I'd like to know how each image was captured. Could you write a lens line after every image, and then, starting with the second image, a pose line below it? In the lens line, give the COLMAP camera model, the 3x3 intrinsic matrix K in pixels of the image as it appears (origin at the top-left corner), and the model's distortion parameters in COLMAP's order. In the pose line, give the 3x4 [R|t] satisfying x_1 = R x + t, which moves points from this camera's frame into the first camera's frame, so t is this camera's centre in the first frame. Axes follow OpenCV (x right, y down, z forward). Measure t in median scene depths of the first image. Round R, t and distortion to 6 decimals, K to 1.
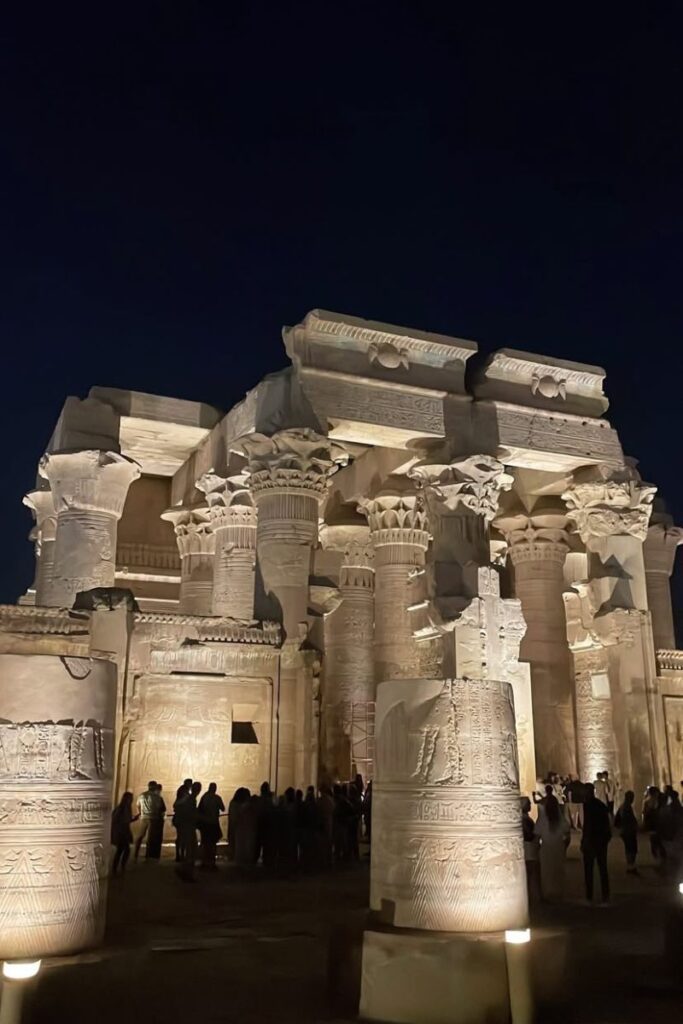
lens RADIAL K [[928.0, 0, 341.5], [0, 928.0, 512.0], [0, 0, 1]] dist [0.046869, -0.005949]
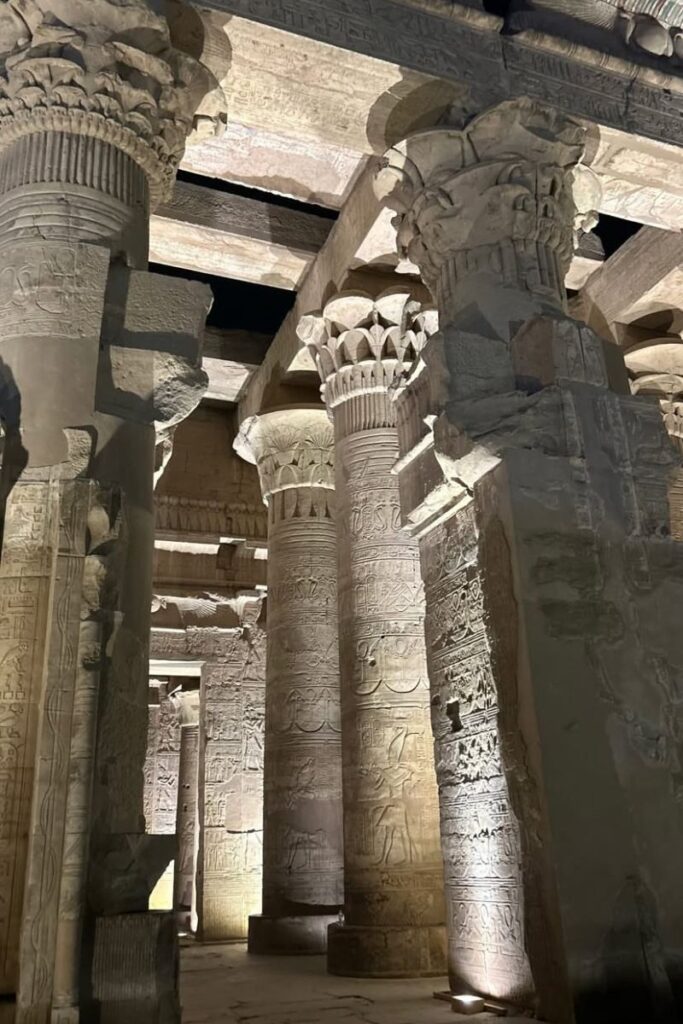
lens RADIAL K [[928.0, 0, 341.5], [0, 928.0, 512.0], [0, 0, 1]] dist [0.046869, -0.005949]
pose [[0.997870, -0.061637, -0.021344, 0.052658], [0.059213, 0.993230, -0.099944, 0.156762], [0.027359, 0.098467, 0.994764, 0.525849]]
